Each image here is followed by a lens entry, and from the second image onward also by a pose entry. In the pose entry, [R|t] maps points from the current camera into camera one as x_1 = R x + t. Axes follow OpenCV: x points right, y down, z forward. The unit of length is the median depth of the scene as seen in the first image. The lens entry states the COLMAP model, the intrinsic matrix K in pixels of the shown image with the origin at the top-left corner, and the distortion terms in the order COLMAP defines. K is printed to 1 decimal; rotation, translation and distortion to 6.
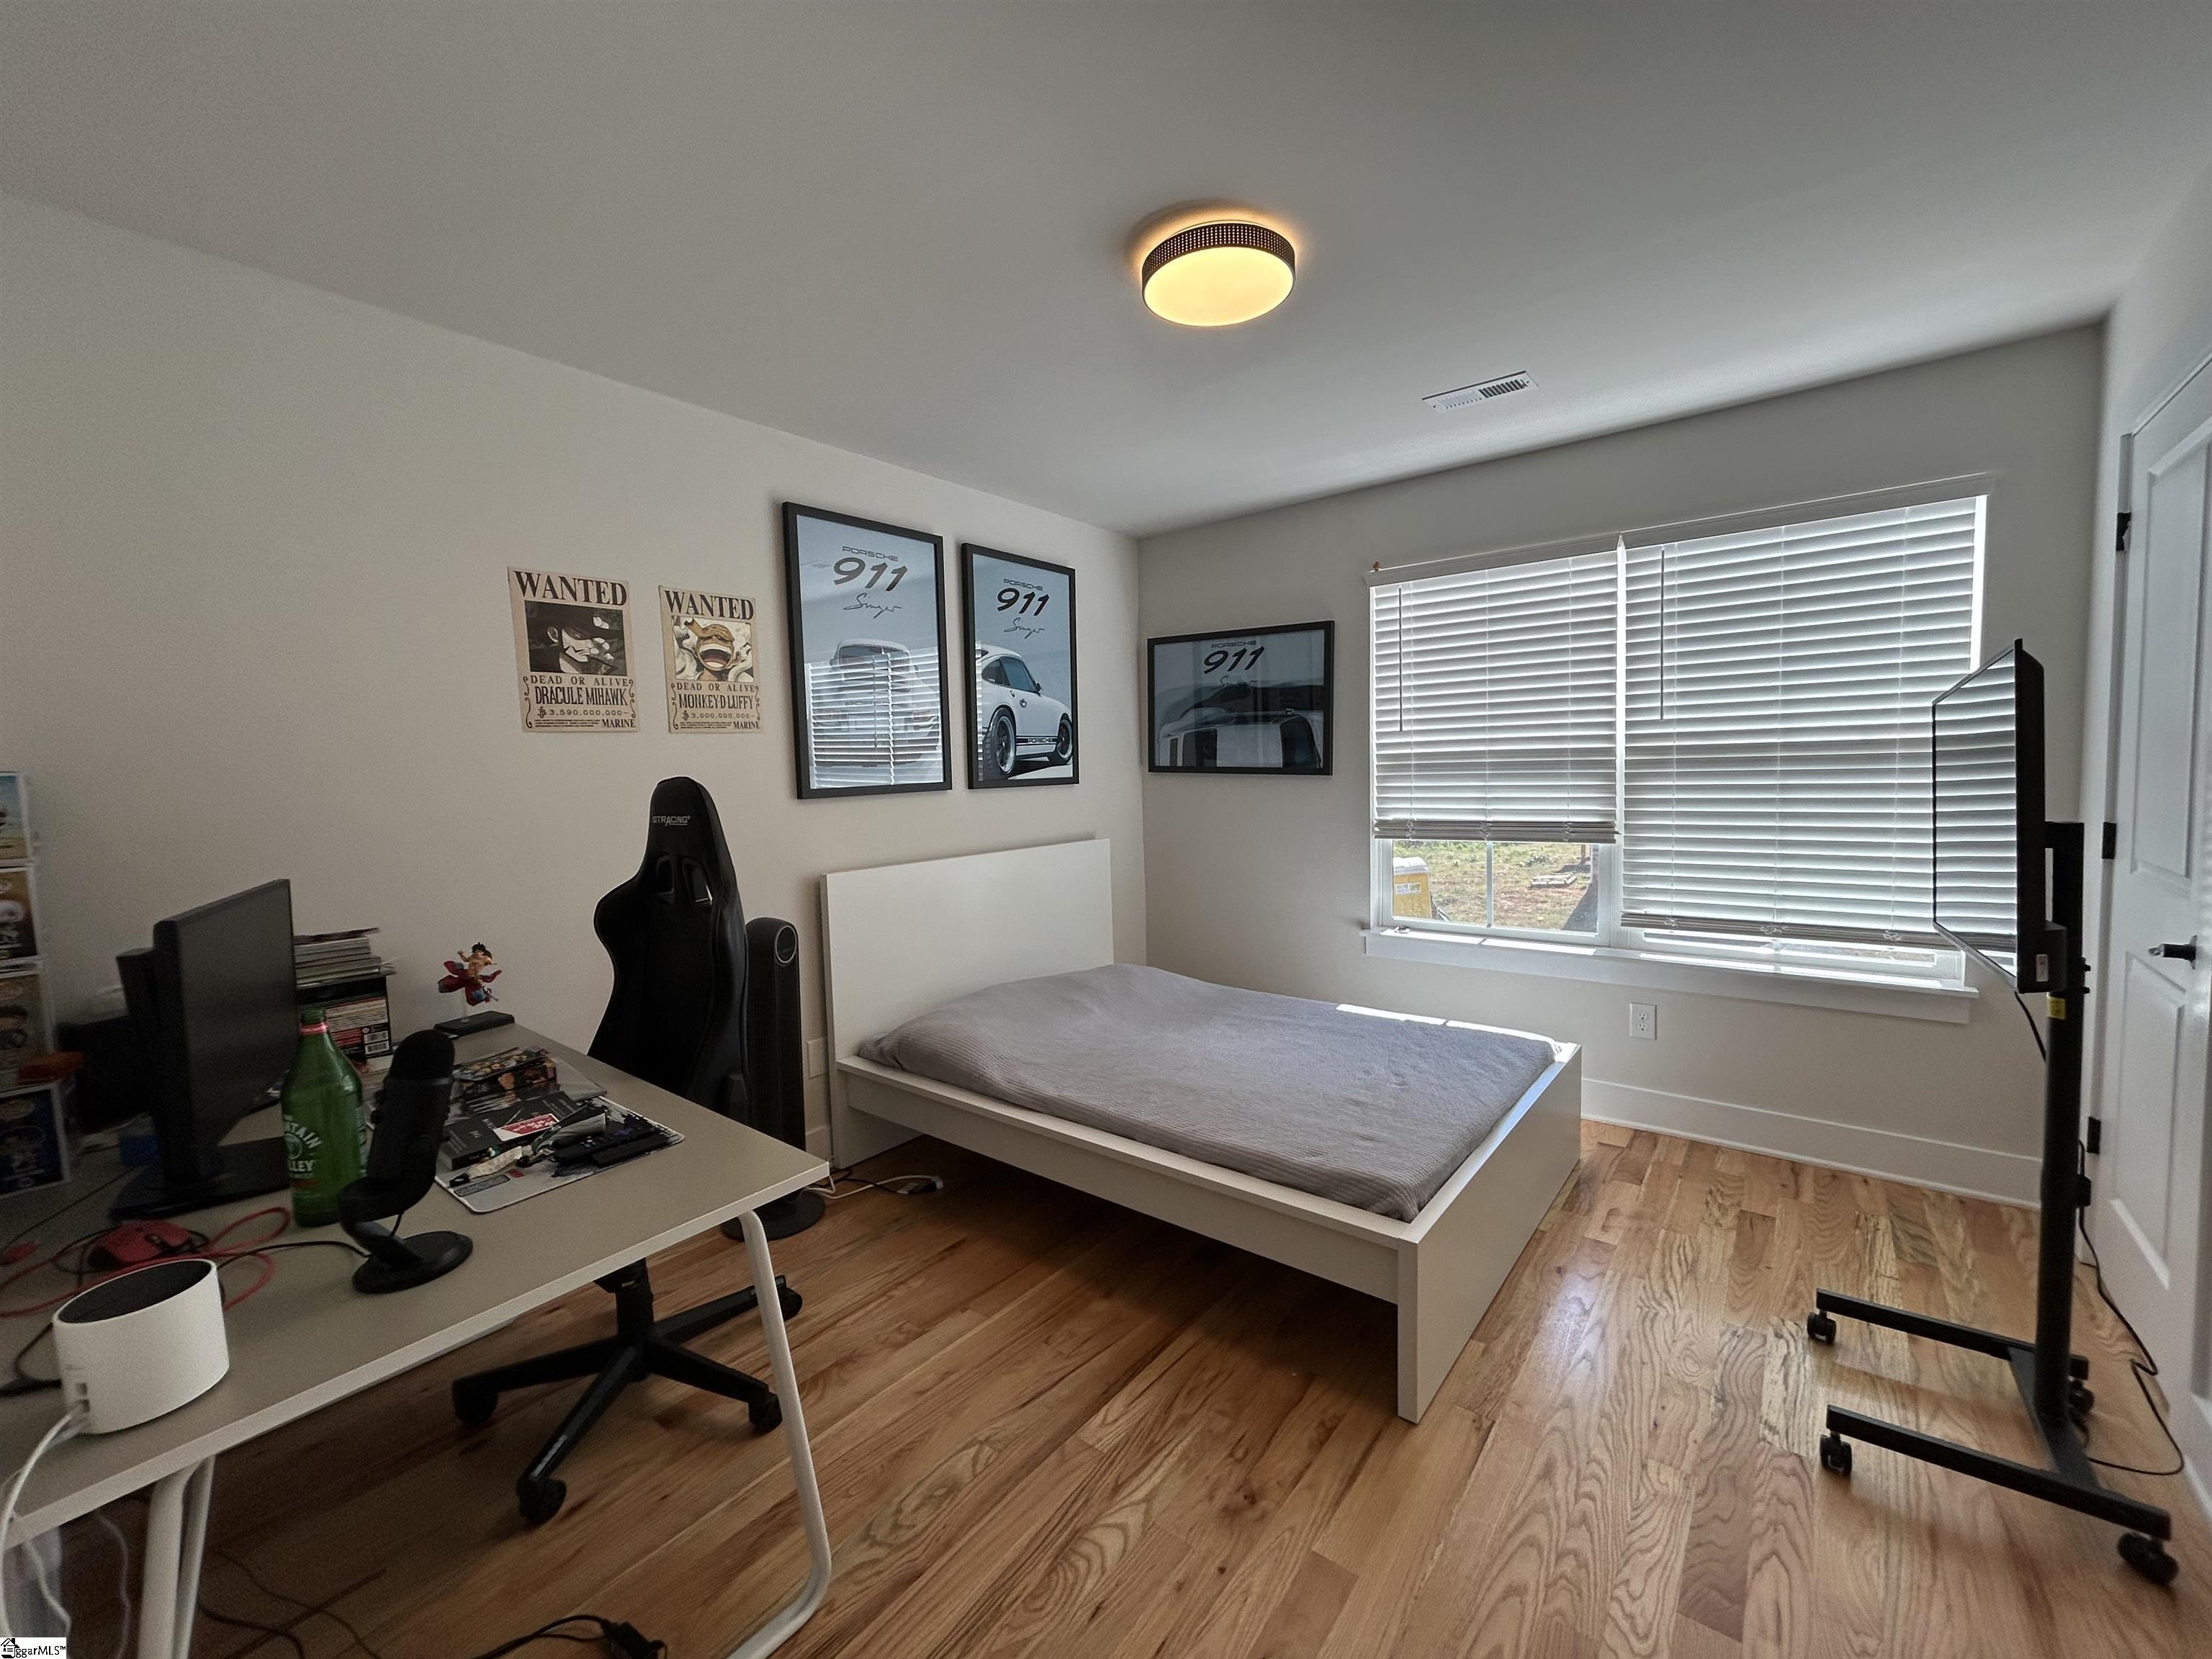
lens RADIAL K [[881.5, 0, 1092.5], [0, 881.5, 831.3], [0, 0, 1]] dist [0.000237, 0.000012]
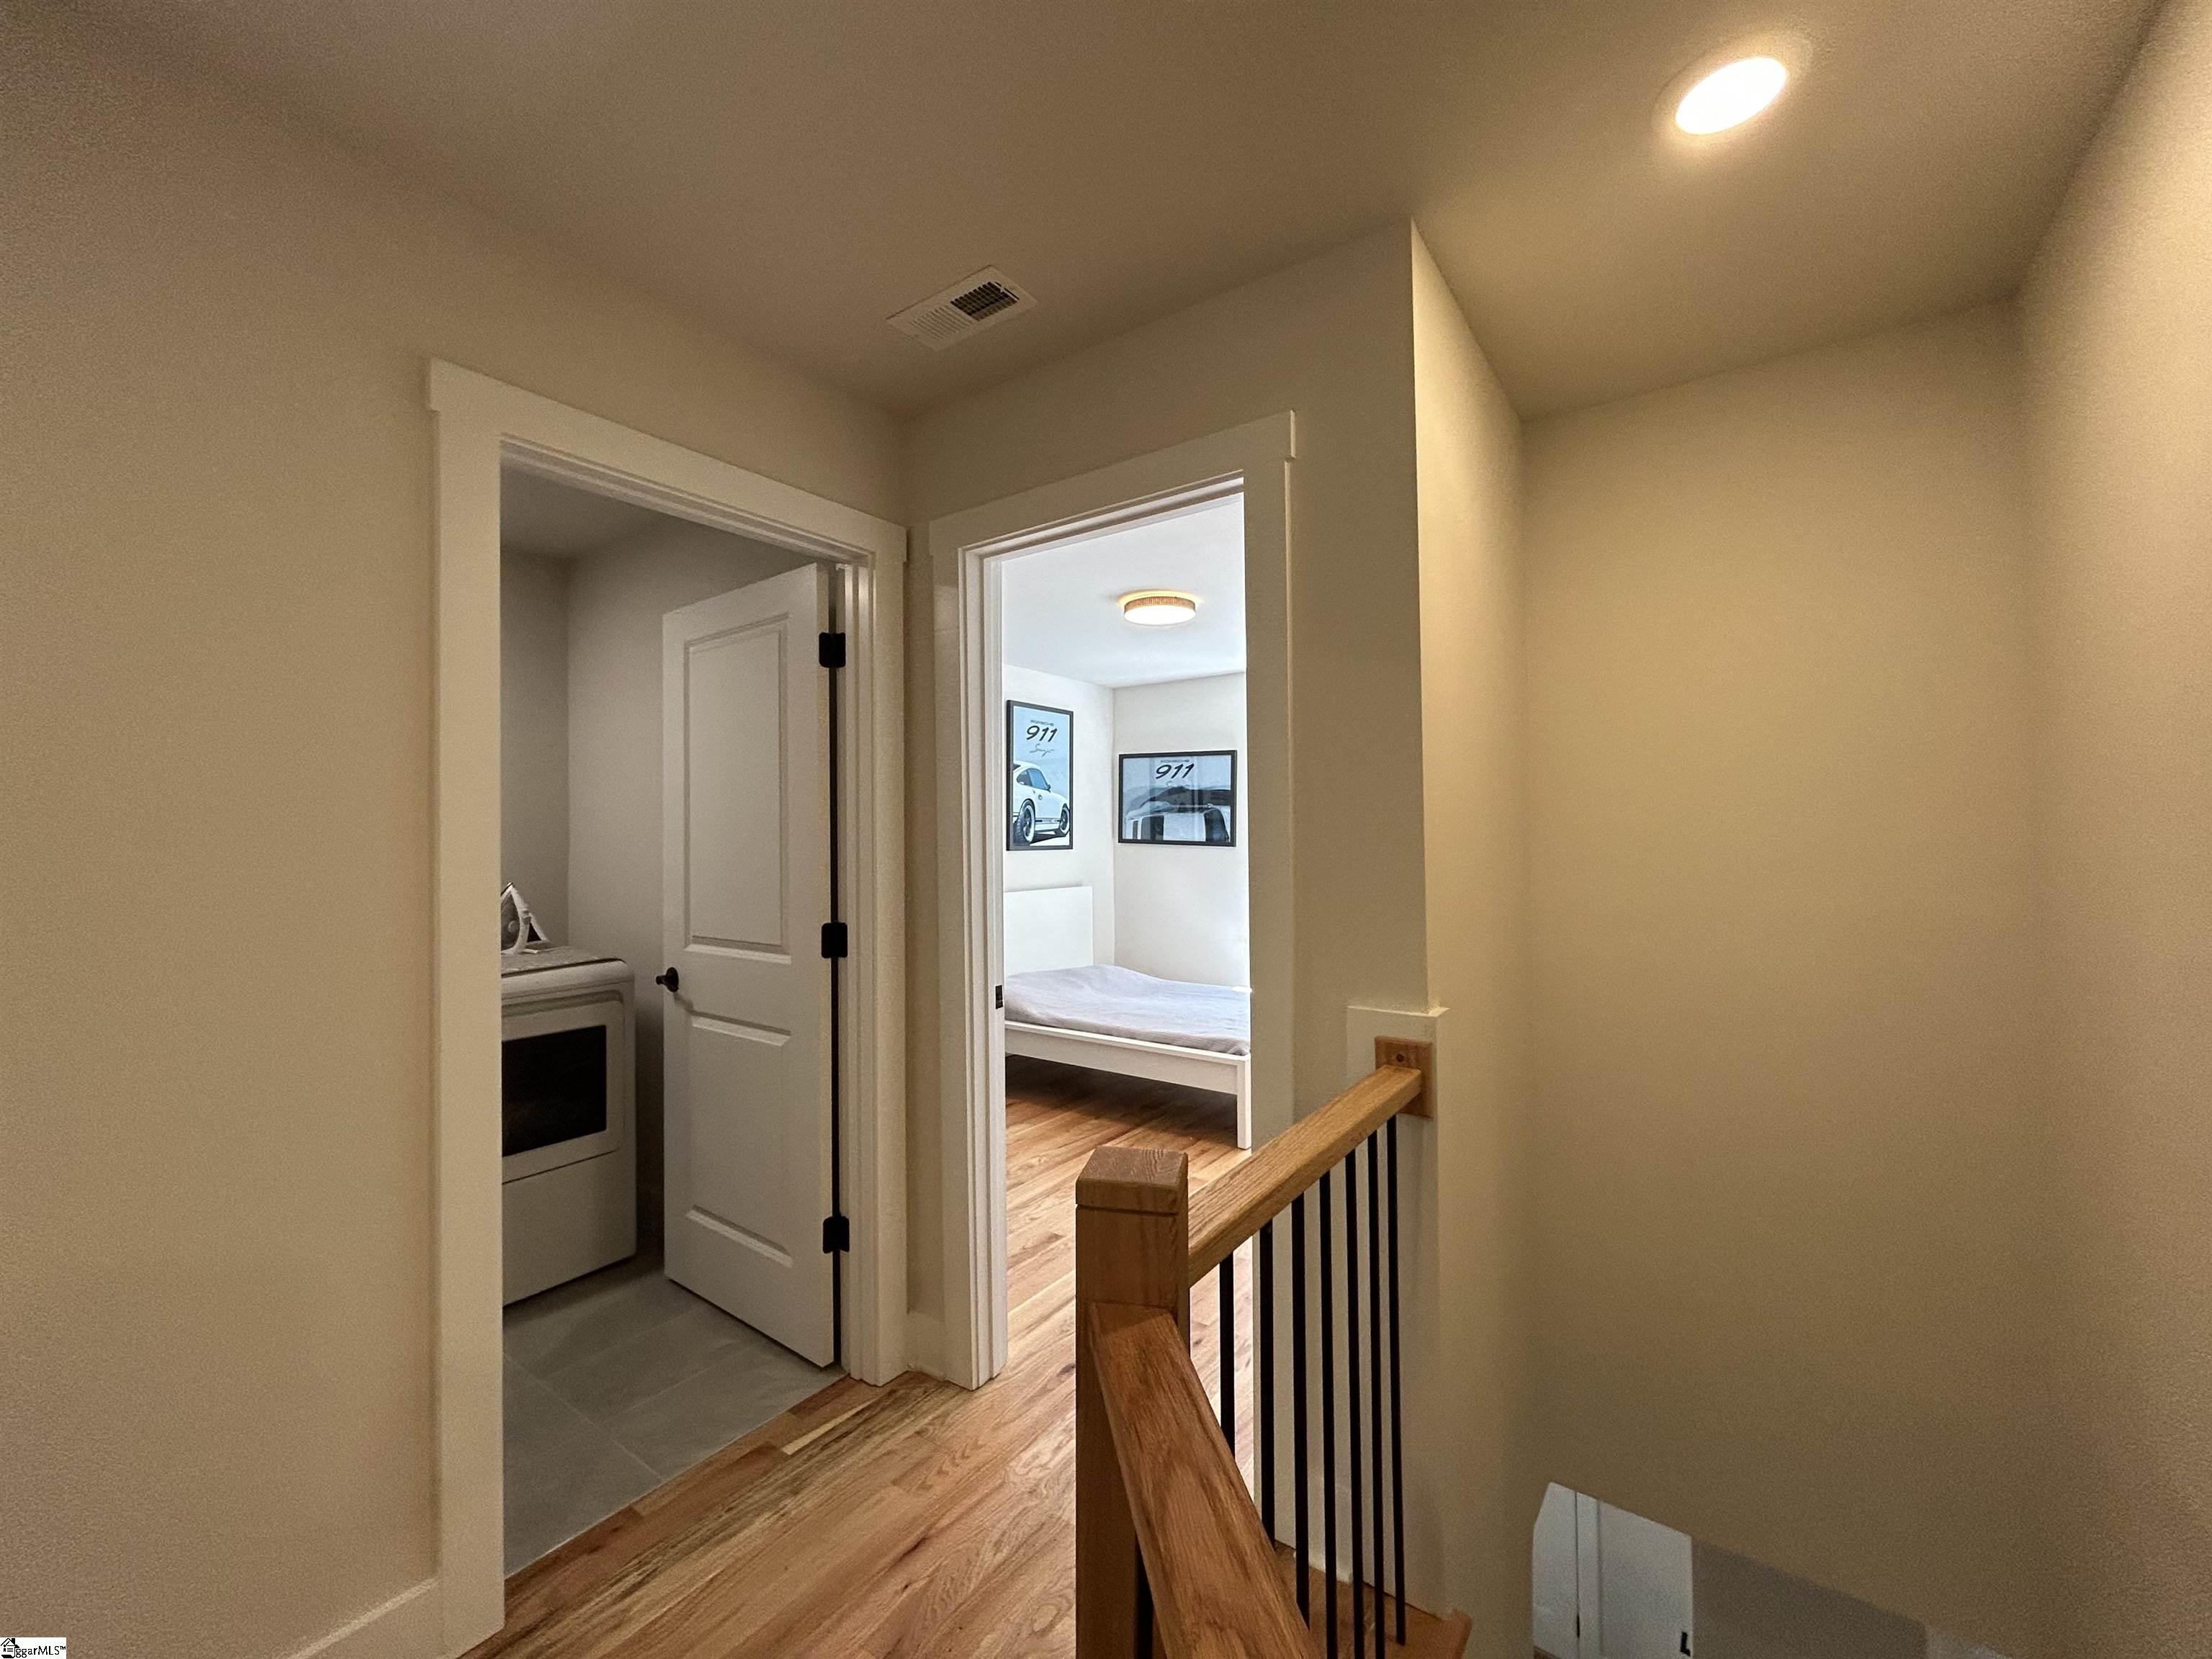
lens RADIAL K [[881.5, 0, 1104.3], [0, 881.5, 830.1], [0, 0, 1]] dist [0.000237, 0.000012]
pose [[0.998151, 0.021028, 0.057022, -0.051259], [-0.016224, 0.996381, -0.083438, 0.040158], [-0.058570, 0.082358, 0.994880, -0.541089]]
